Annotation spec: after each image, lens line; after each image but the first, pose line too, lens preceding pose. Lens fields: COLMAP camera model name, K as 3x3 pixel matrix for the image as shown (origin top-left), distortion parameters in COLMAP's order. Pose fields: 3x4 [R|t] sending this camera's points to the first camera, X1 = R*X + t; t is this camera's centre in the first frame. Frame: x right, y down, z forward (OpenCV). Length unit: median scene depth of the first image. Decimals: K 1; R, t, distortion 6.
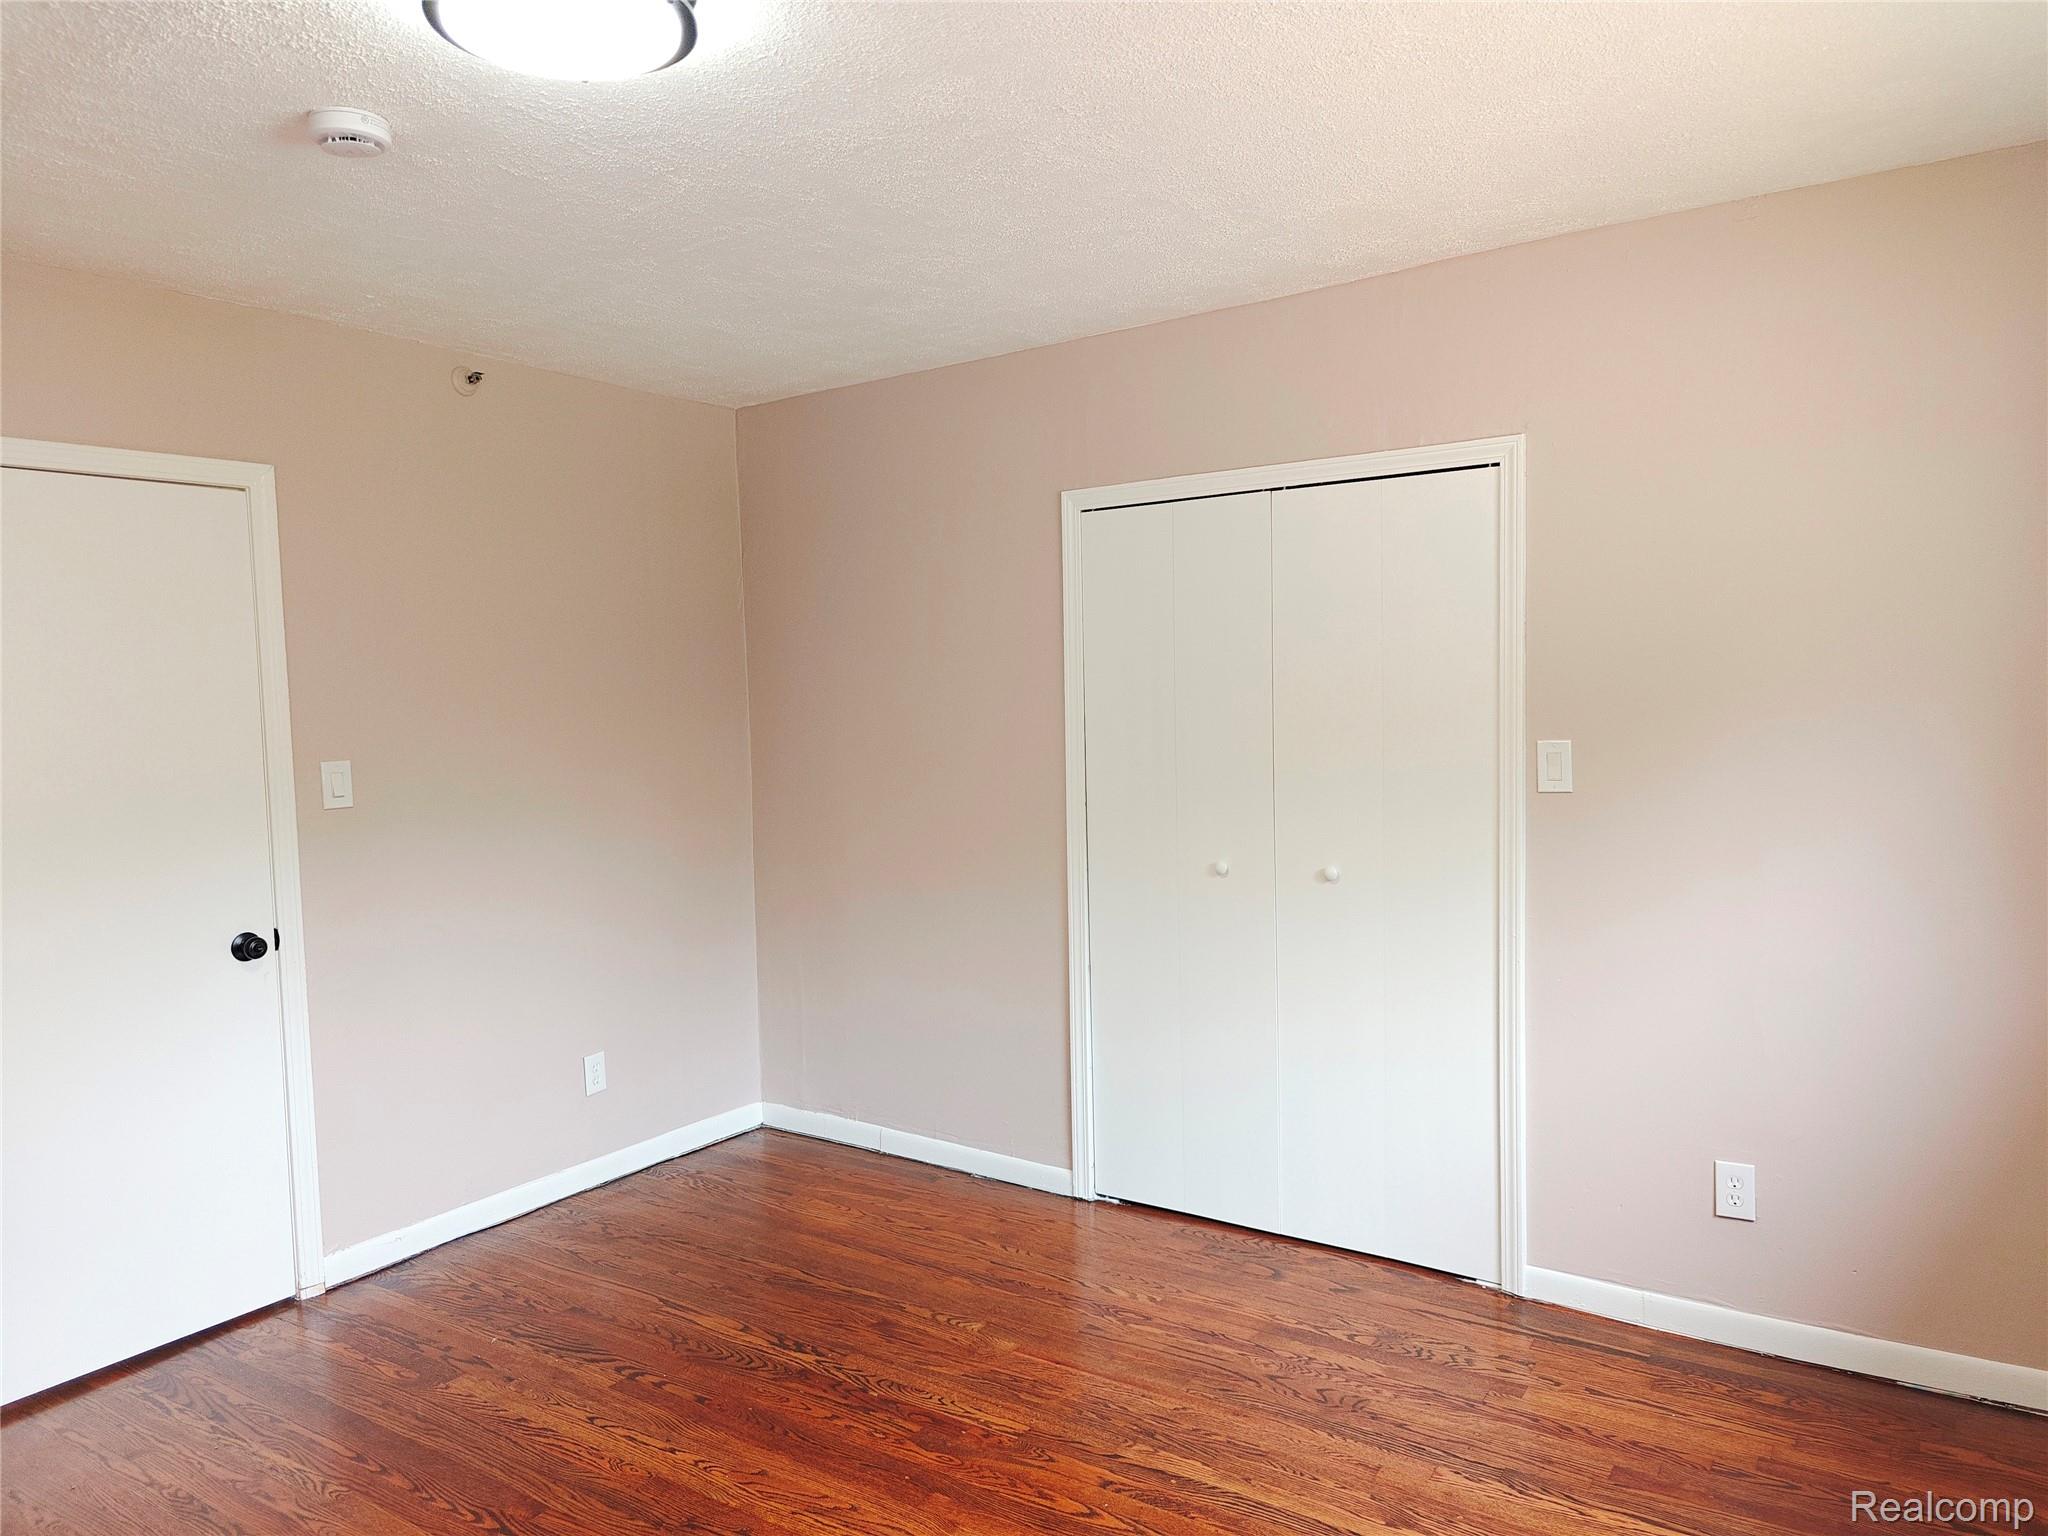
lens RADIAL K [[1392.9, 0, 1042.6], [0, 1392.9, 777.6], [0, 0, 1]] dist [0.029075, -0.037516]
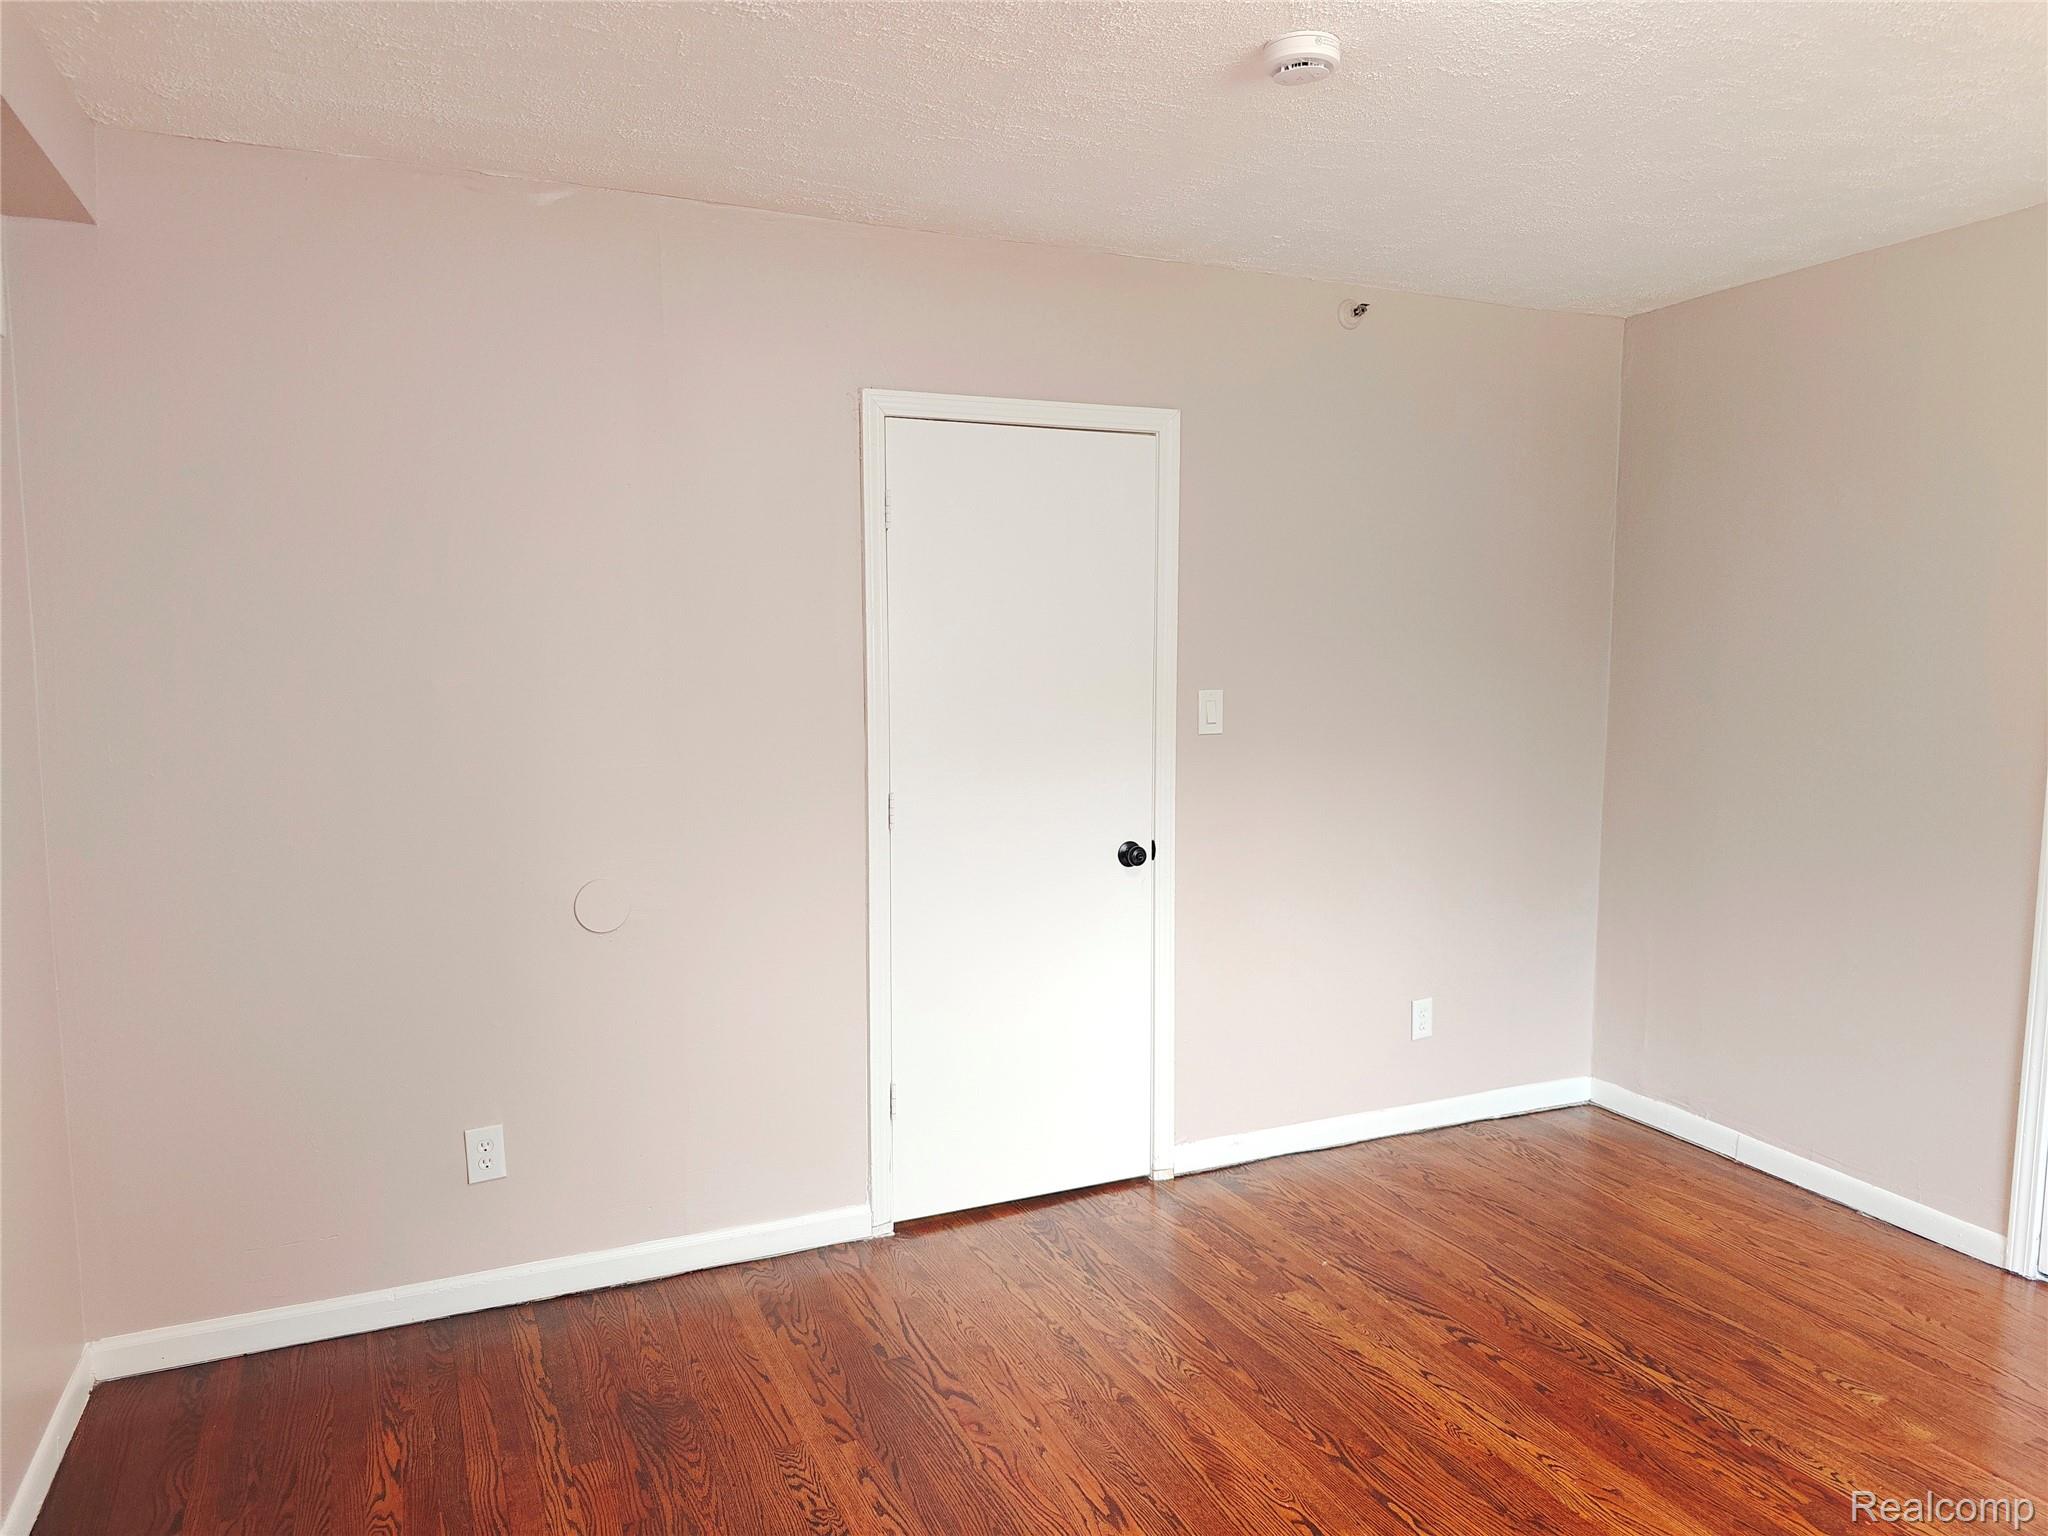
lens RADIAL K [[1392.9, 0, 1022.8], [0, 1392.9, 781.8], [0, 0, 1]] dist [0.029075, -0.037516]
pose [[0.845215, 0.077770, -0.528737, -0.065831], [-0.053790, 0.996711, 0.060616, 0.001416], [0.531712, -0.022792, 0.846618, 0.027987]]
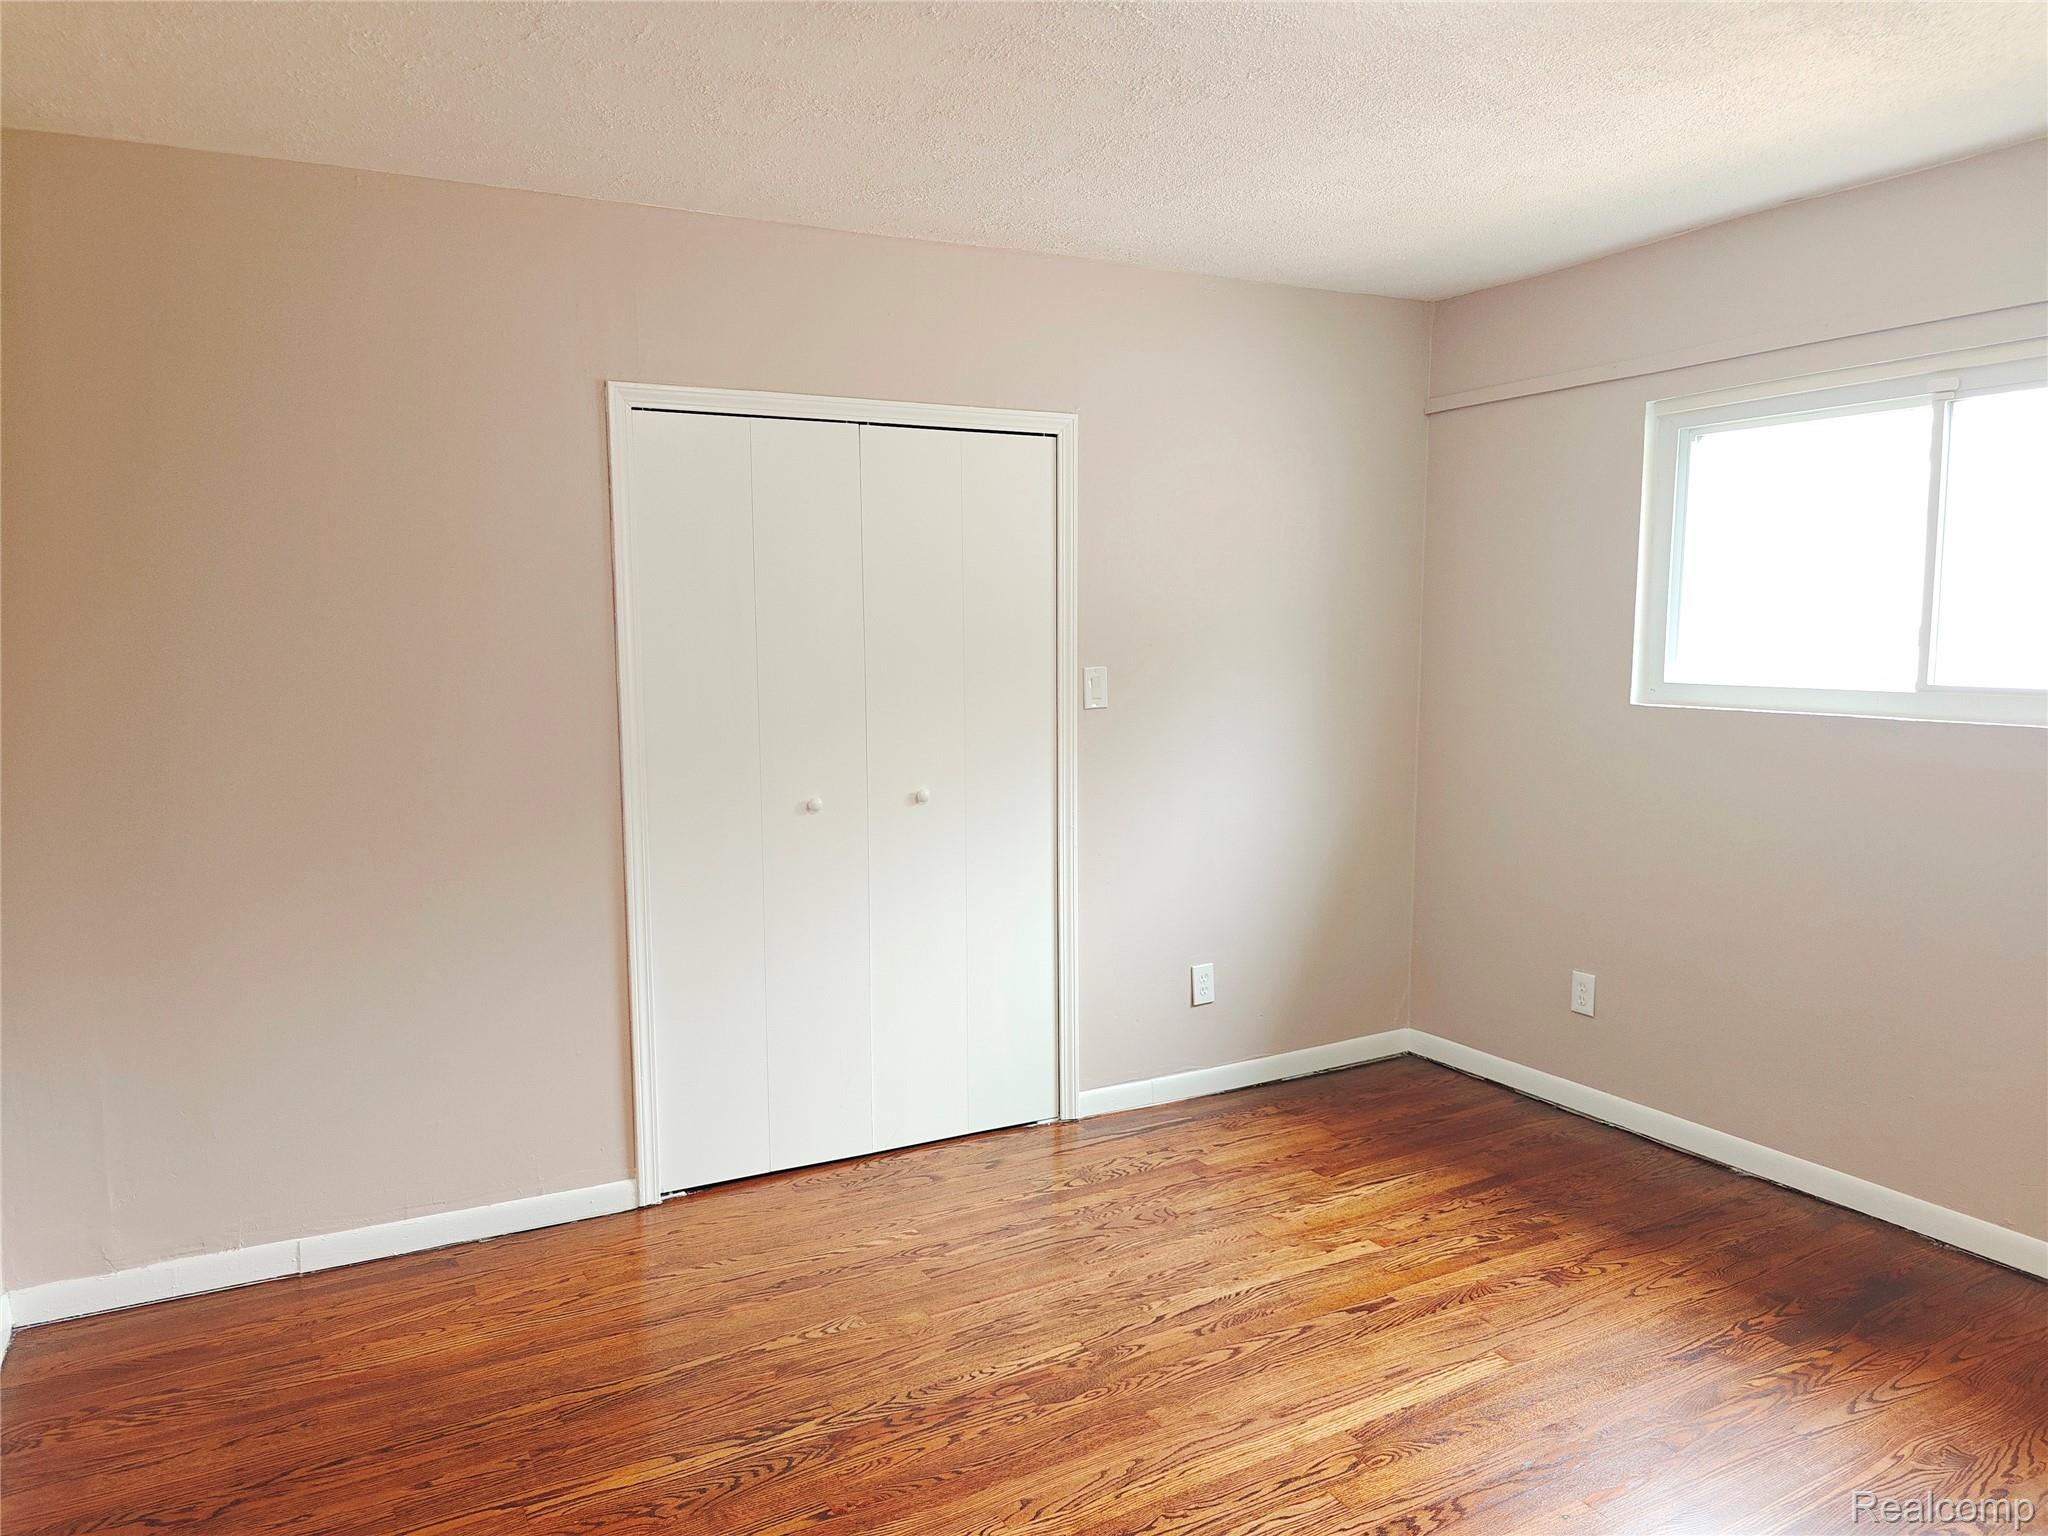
lens RADIAL K [[1392.9, 0, 1037.1], [0, 1392.9, 765.7], [0, 0, 1]] dist [0.029075, -0.037516]
pose [[0.456328, -0.069116, 0.887124, -0.767854], [0.052539, 0.997332, 0.050677, -0.003819], [-0.888259, 0.023483, 0.458741, 0.476004]]
